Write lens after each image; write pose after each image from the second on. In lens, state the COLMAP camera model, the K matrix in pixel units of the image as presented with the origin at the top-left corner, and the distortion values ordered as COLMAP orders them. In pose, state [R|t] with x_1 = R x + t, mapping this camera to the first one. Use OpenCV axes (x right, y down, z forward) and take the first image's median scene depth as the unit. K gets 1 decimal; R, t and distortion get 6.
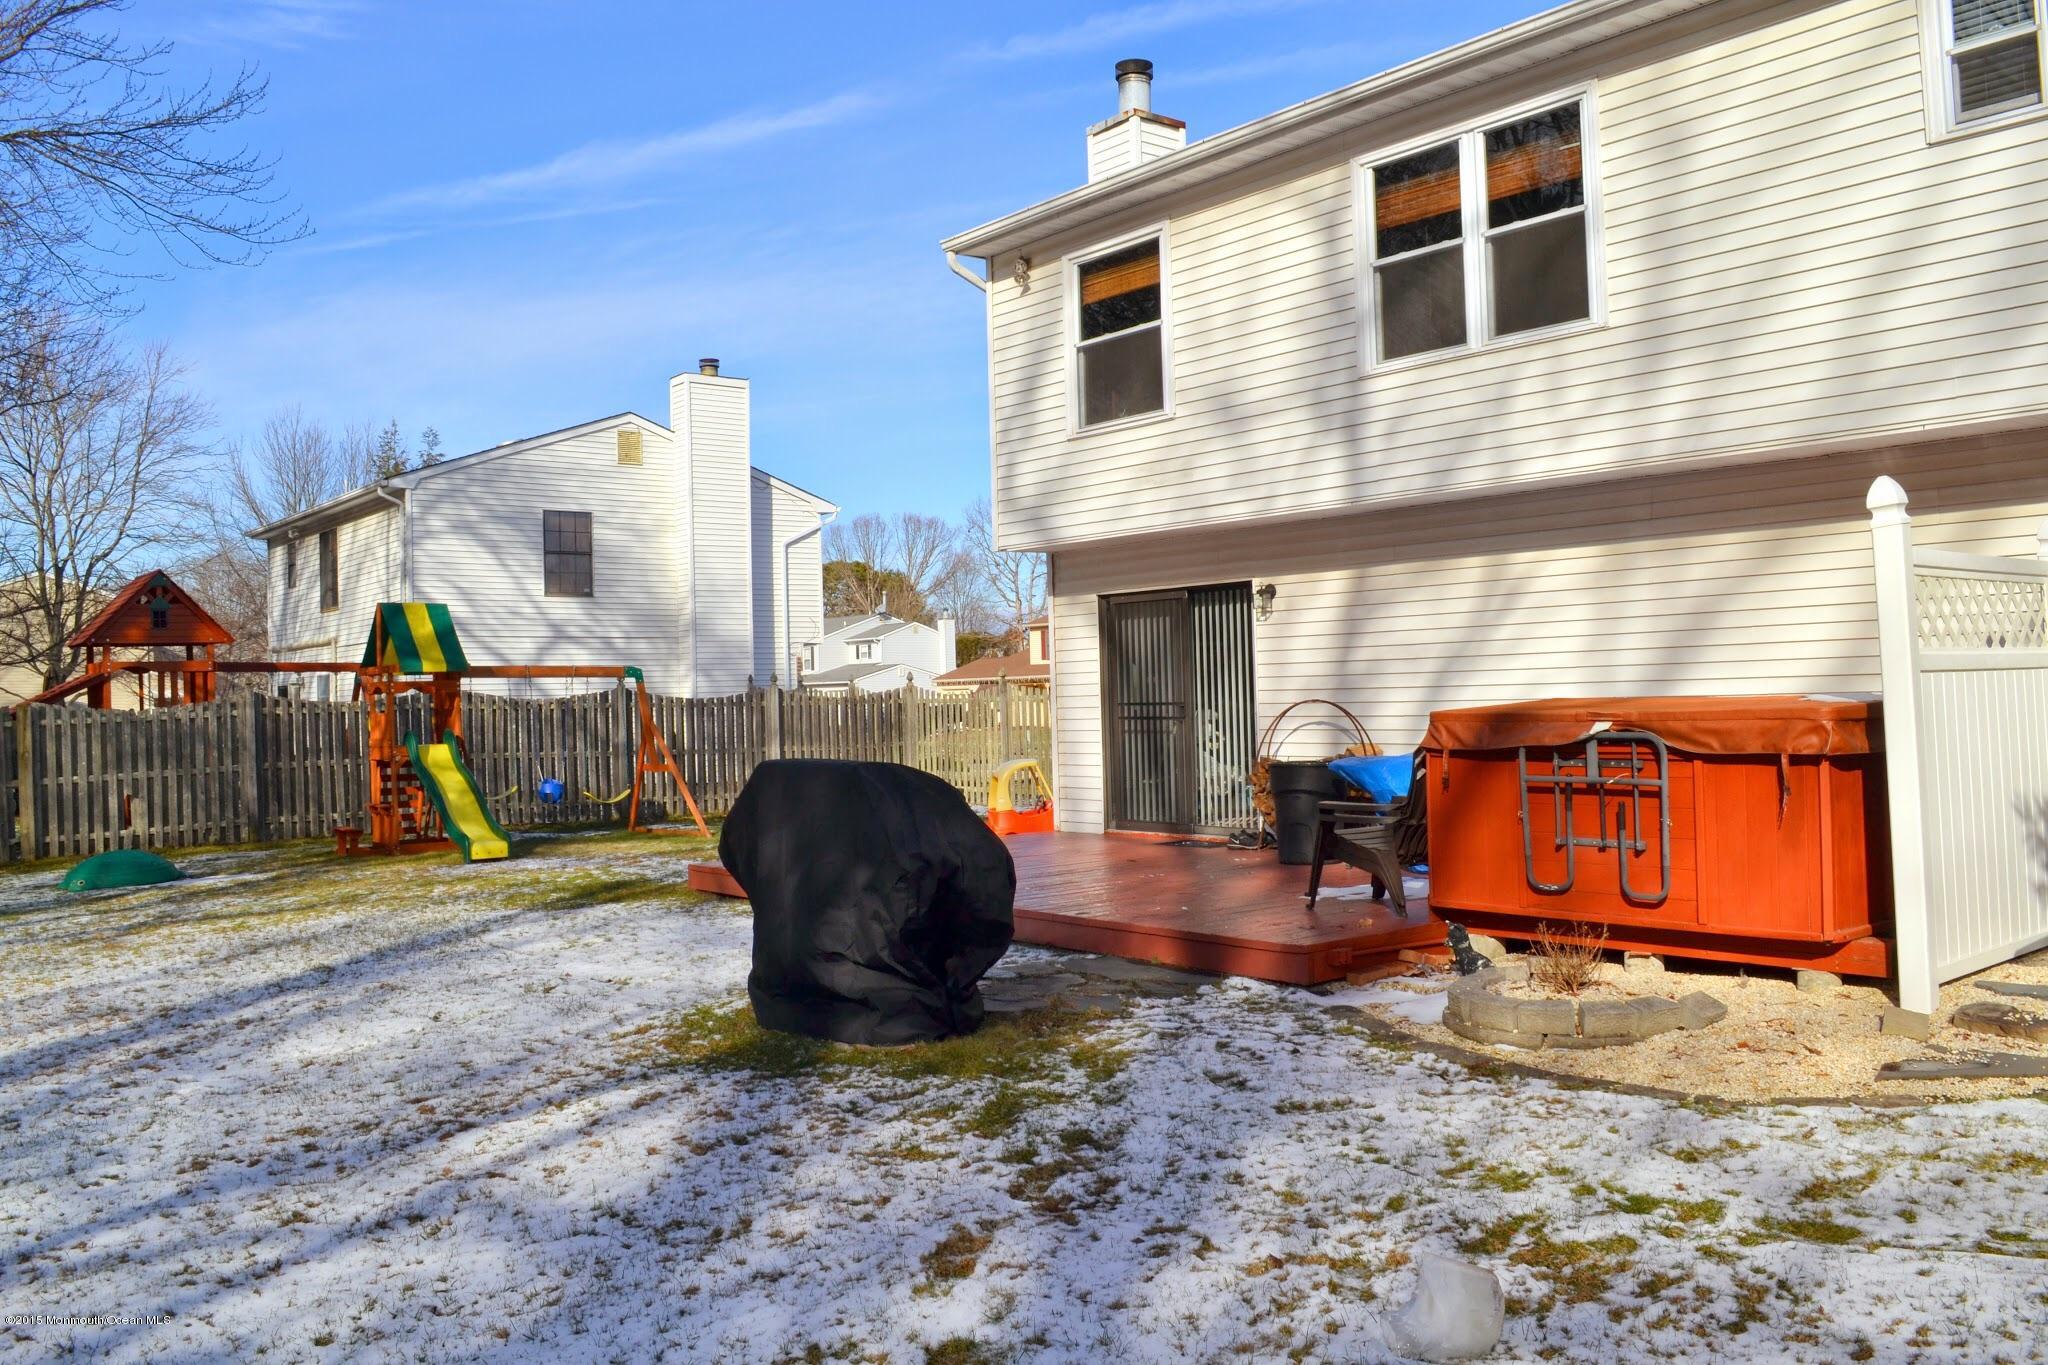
lens RADIAL K [[1649.6, 0, 1026.2], [0, 1649.6, 666.9], [0, 0, 1]] dist [-0.071437, 0.006342]
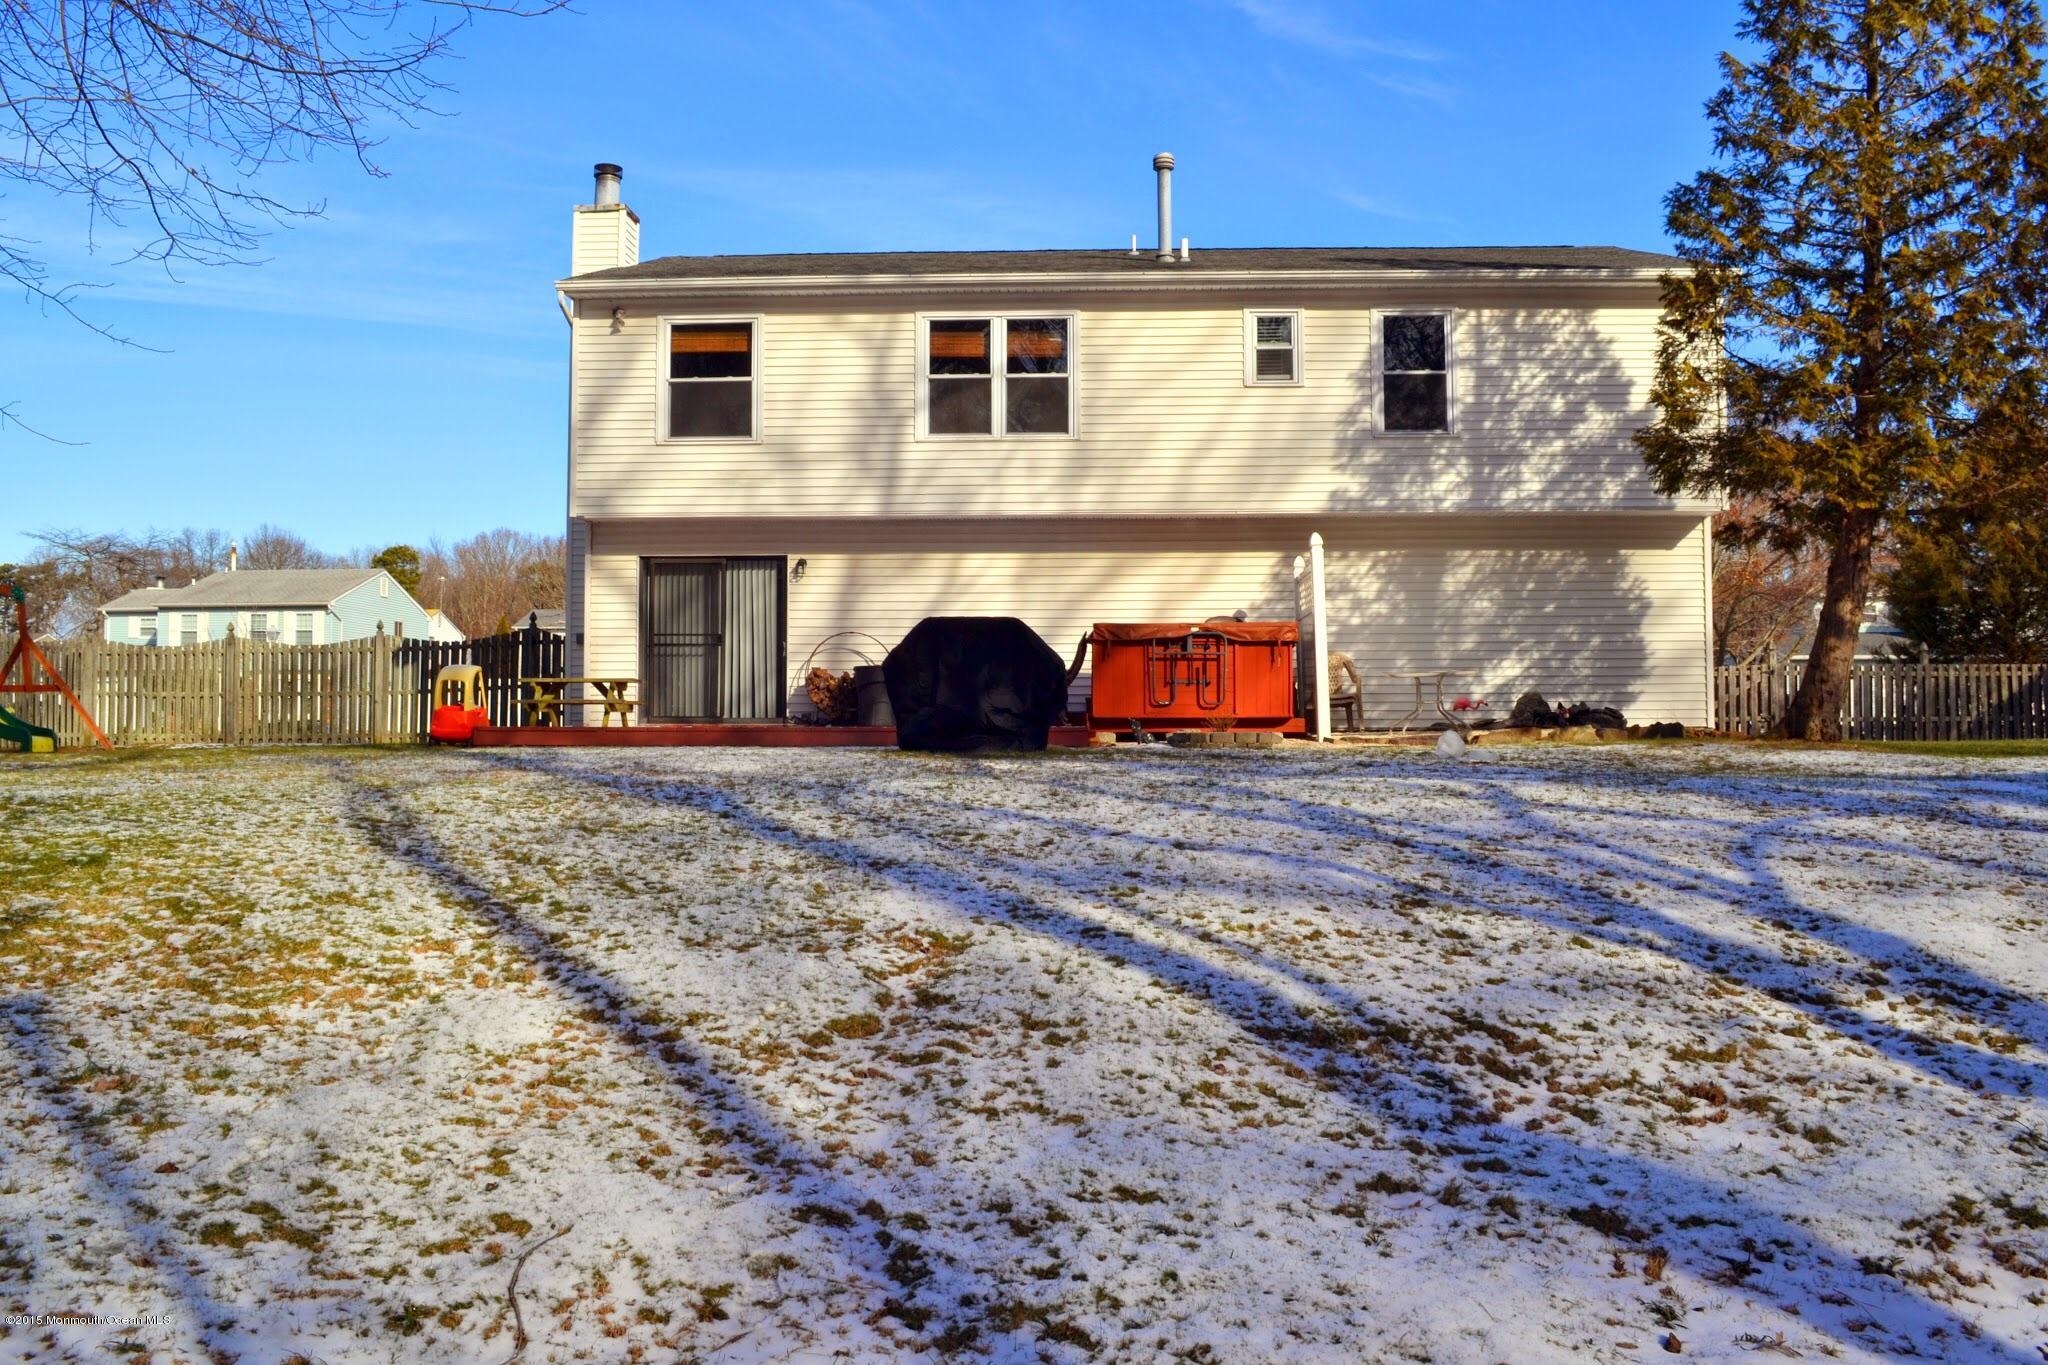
lens RADIAL K [[1649.6, 0, 1026.2], [0, 1649.6, 666.9], [0, 0, 1]] dist [-0.071437, 0.006342]
pose [[0.646234, 0.045284, 0.761795, -1.031088], [-0.023858, 0.998949, -0.039142, 0.123603], [-0.762766, 0.007120, 0.646635, -0.189312]]
